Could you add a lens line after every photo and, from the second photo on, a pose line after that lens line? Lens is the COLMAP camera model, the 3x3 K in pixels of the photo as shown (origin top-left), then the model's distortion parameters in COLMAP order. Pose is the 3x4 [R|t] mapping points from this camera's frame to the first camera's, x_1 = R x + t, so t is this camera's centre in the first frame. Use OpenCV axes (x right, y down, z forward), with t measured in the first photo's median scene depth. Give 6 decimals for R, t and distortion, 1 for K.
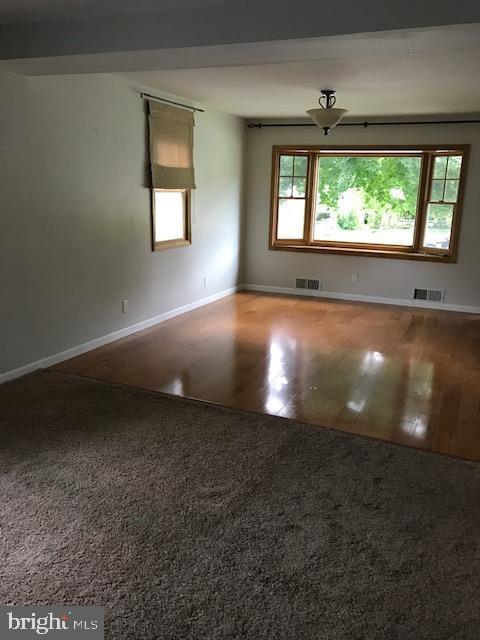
lens RADIAL K [[532.6, 0, 240.5], [0, 532.6, 319.2], [0, 0, 1]] dist [0.007855, 0.031615]
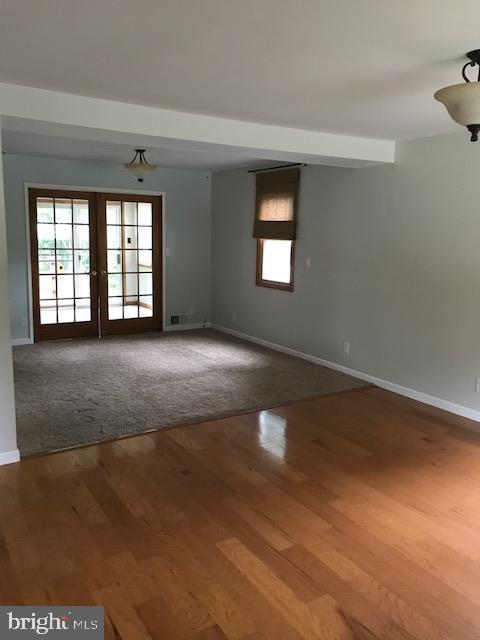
lens RADIAL K [[532.6, 0, 240.2], [0, 532.6, 320.4], [0, 0, 1]] dist [0.007855, 0.031615]
pose [[-0.566899, 0.096435, -0.818123, 0.900246], [-0.238341, 0.931449, 0.274946, -0.349246], [0.788555, 0.350860, -0.505053, 1.456746]]
